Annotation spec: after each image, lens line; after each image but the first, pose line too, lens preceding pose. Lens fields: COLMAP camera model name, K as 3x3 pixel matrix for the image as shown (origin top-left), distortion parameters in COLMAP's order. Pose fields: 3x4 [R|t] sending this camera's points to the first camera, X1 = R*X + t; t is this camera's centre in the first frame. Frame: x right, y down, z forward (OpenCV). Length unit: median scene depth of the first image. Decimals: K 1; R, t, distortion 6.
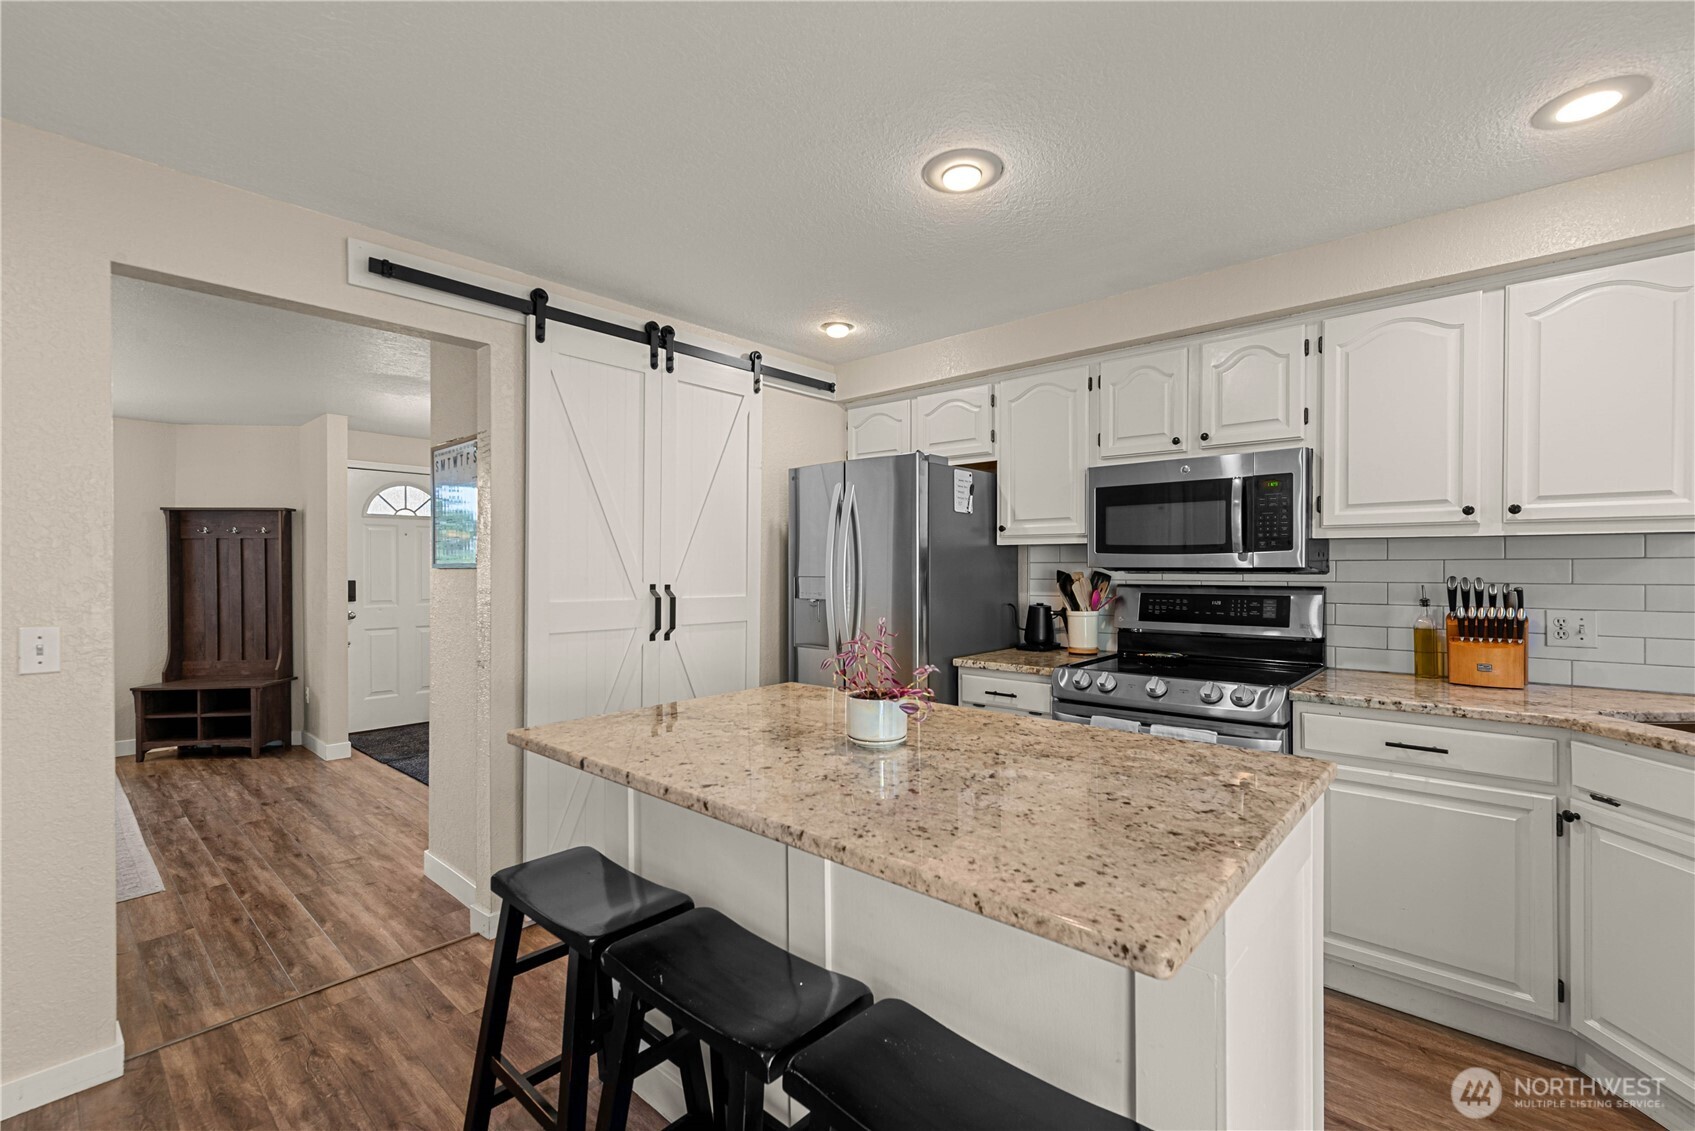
lens RADIAL K [[734.9, 0, 858.5], [0, 734.9, 568.1], [0, 0, 1]] dist [0.000248, 0.000159]
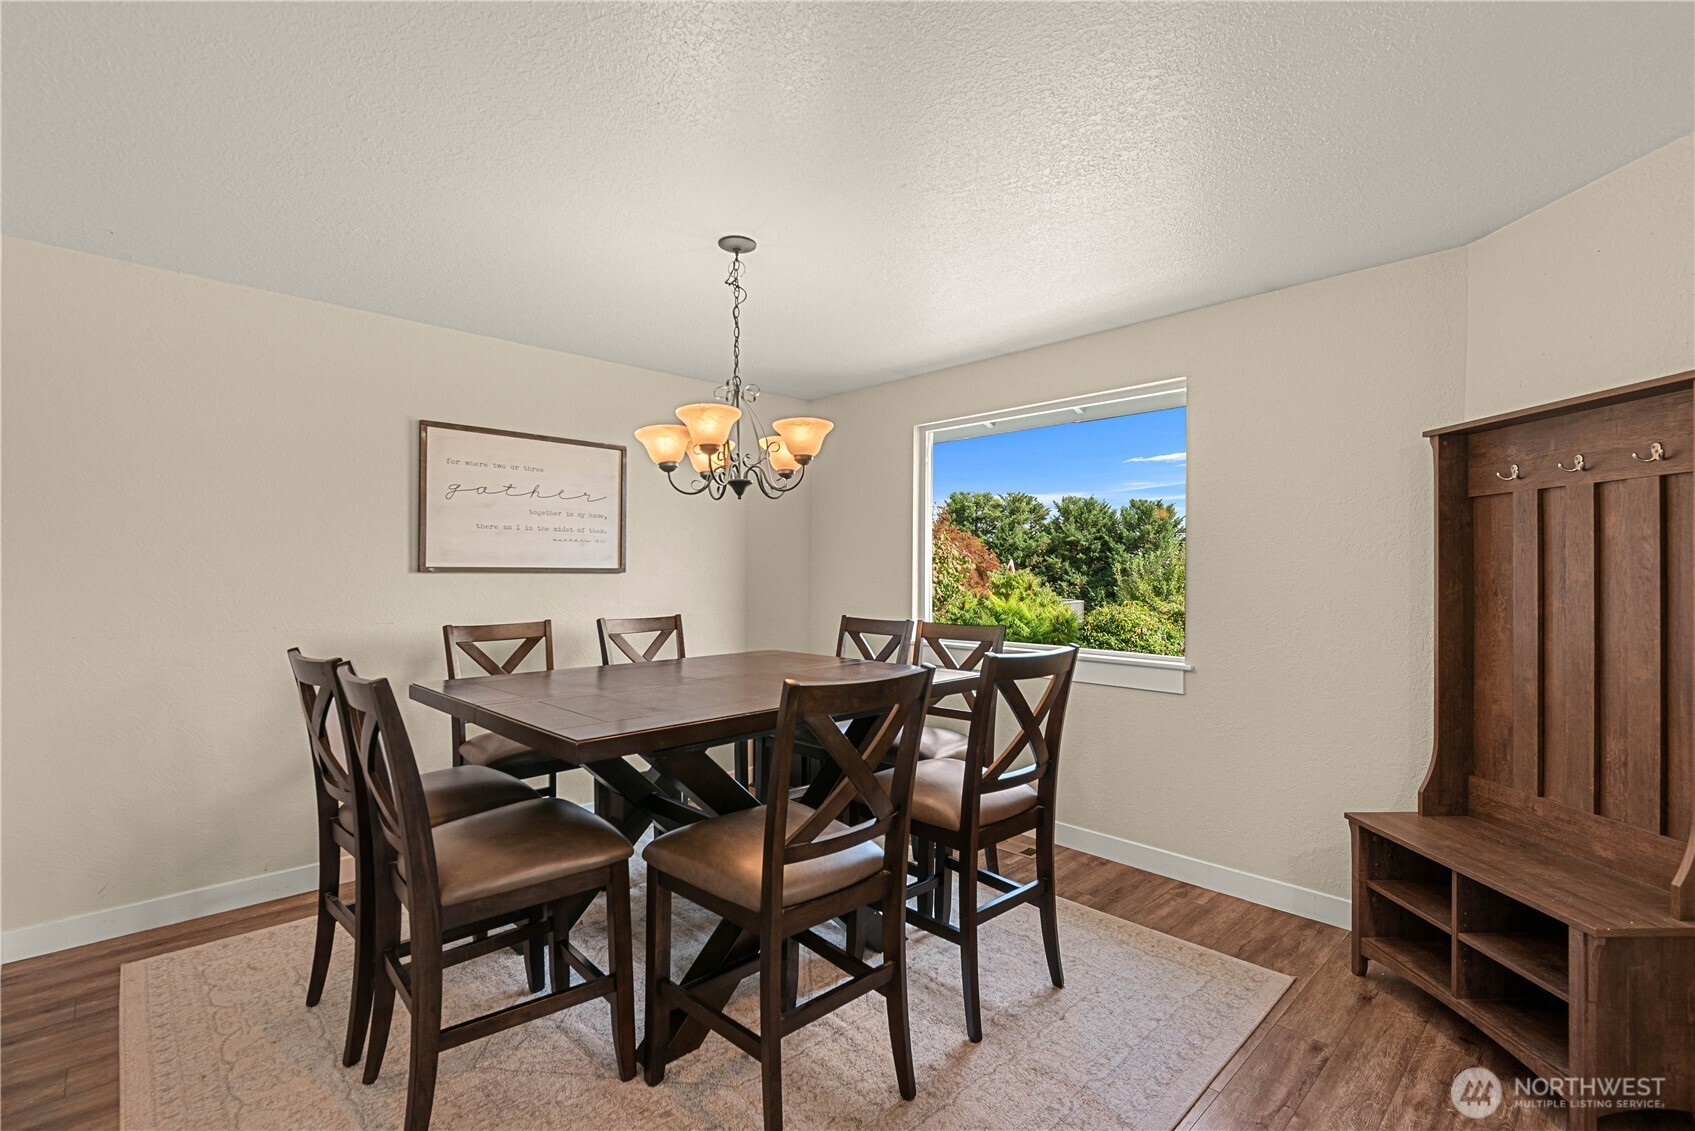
lens RADIAL K [[770.2, 0, 847.5], [0, 770.2, 565.5], [0, 0, 1]] dist [-0.001575, -0.000068]
pose [[-0.081789, -0.000866, -0.996649, -1.642182], [0.000955, 0.999999, -0.000948, 0.005010], [0.996649, -0.001030, -0.081788, 2.543010]]
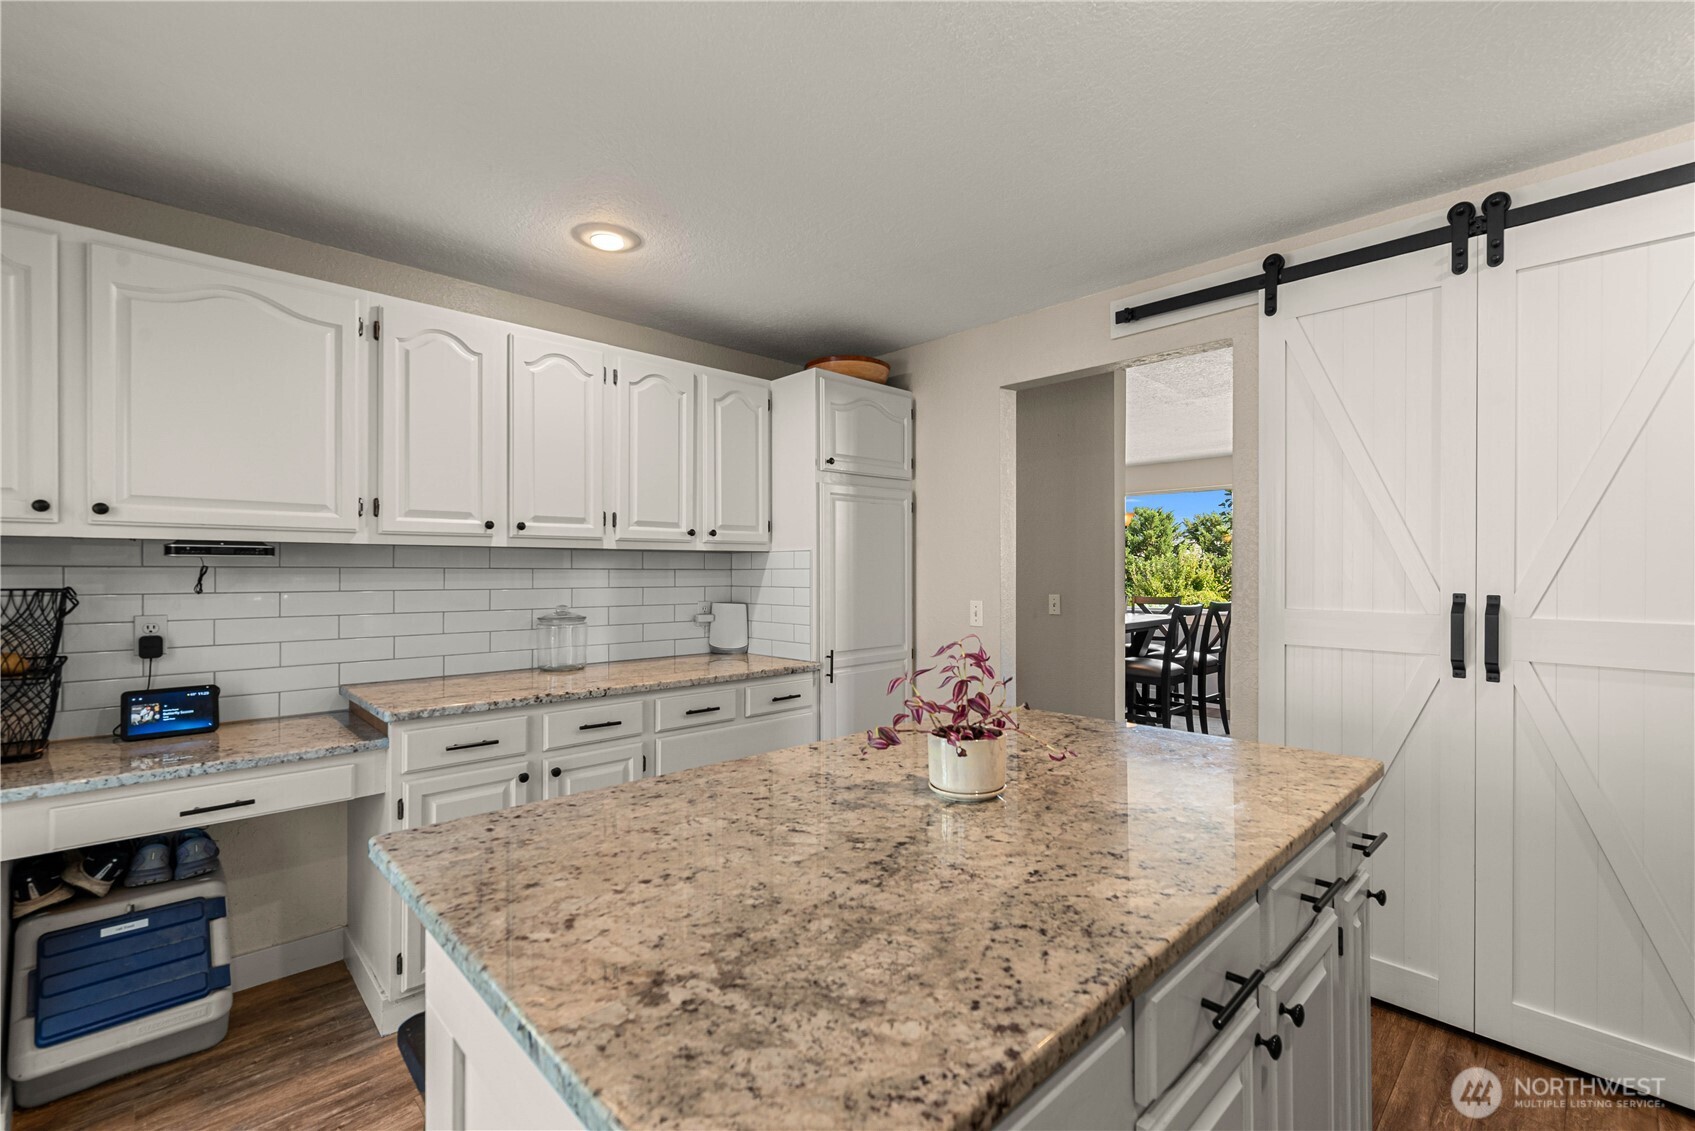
lens RADIAL K [[734.9, 0, 858.5], [0, 734.9, 568.1], [0, 0, 1]] dist [0.000248, 0.000159]
pose [[-0.068993, 0.002566, -0.997614, 0.916447], [0.000316, 0.999997, 0.002550, -0.006022], [0.997617, -0.000140, -0.068994, 1.051528]]
